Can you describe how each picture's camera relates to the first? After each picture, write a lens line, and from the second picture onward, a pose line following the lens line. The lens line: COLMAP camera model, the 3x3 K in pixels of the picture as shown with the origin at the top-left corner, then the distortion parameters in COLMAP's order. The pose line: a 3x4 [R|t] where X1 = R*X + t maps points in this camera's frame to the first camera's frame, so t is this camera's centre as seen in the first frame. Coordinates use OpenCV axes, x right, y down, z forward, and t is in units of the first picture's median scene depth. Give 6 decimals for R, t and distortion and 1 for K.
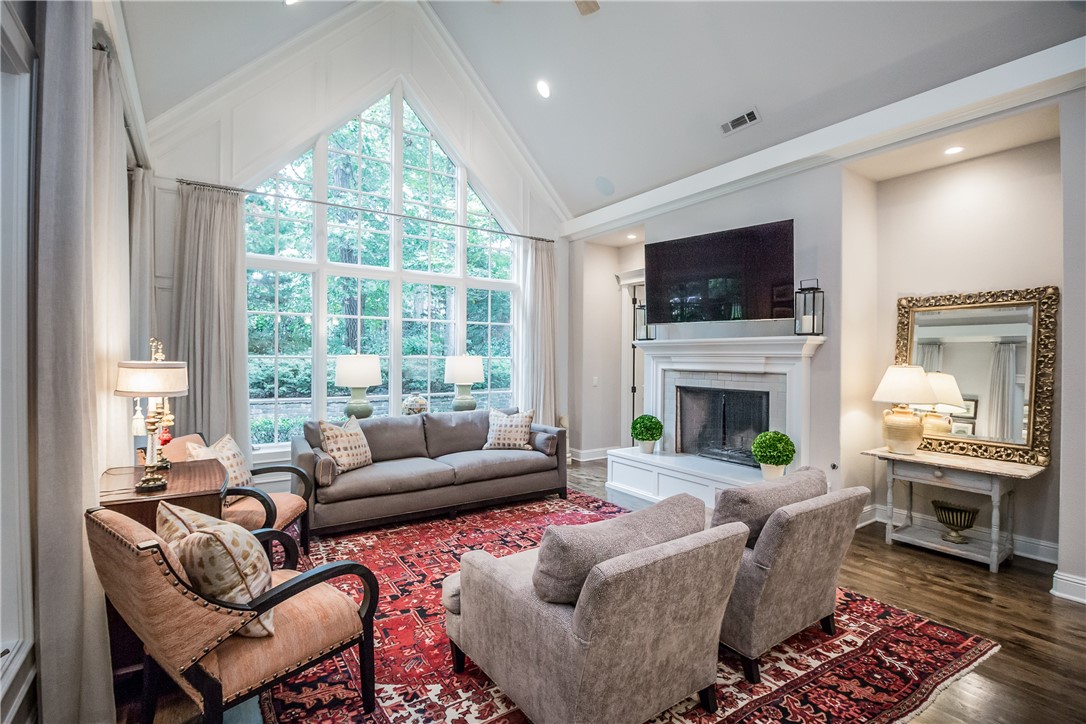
lens RADIAL K [[510.7, 0, 543.9], [0, 510.7, 366.7], [0, 0, 1]] dist [-0.027645, -0.001440]
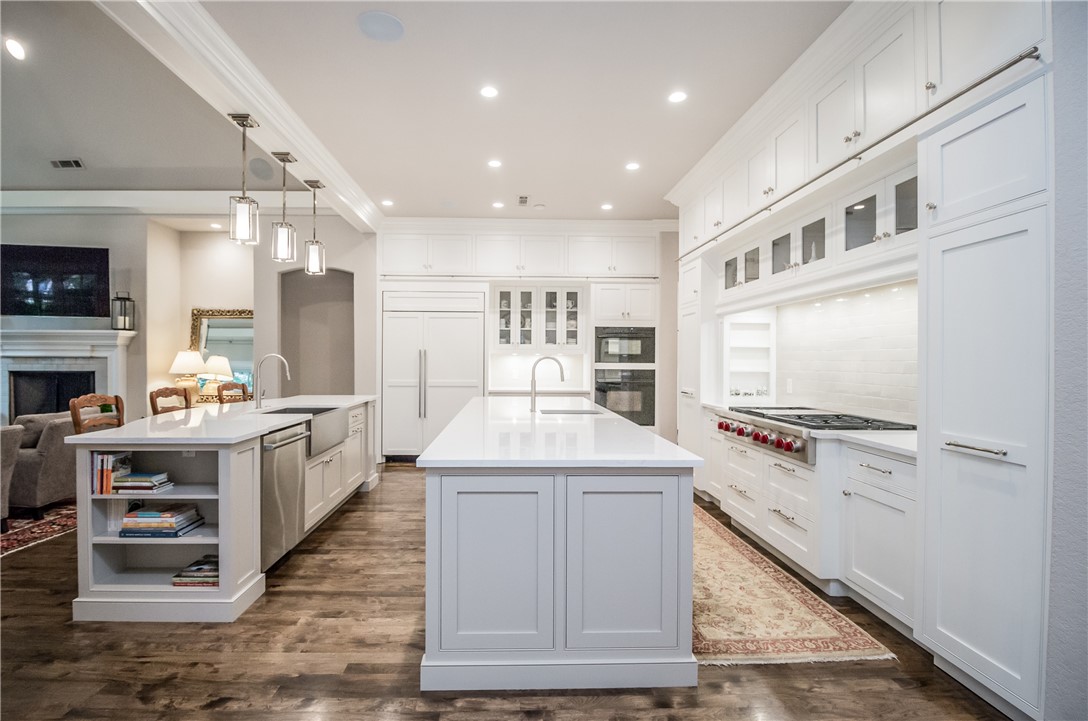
lens RADIAL K [[511.6, 0, 535.2], [0, 511.6, 365.4], [0, 0, 1]] dist [-0.027645, -0.001440]
pose [[0.524666, -0.013534, 0.851200, -0.079423], [0.014459, 0.999871, 0.006985, 0.045279], [-0.851185, 0.008643, 0.524794, -0.748167]]
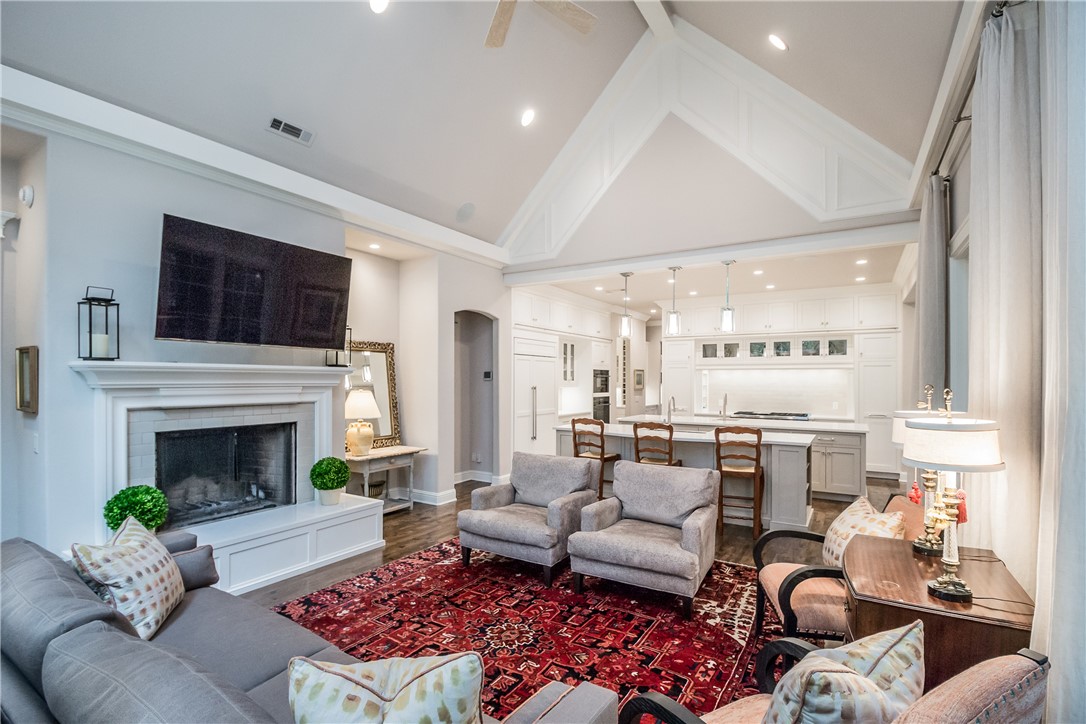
lens RADIAL K [[510.7, 0, 525.5], [0, 510.7, 387.5], [0, 0, 1]] dist [-0.027645, -0.001440]
pose [[-0.394233, -0.028266, 0.918576, -0.675693], [0.006045, 0.999426, 0.033348, -0.049992], [-0.918991, 0.018700, -0.393836, 1.043117]]
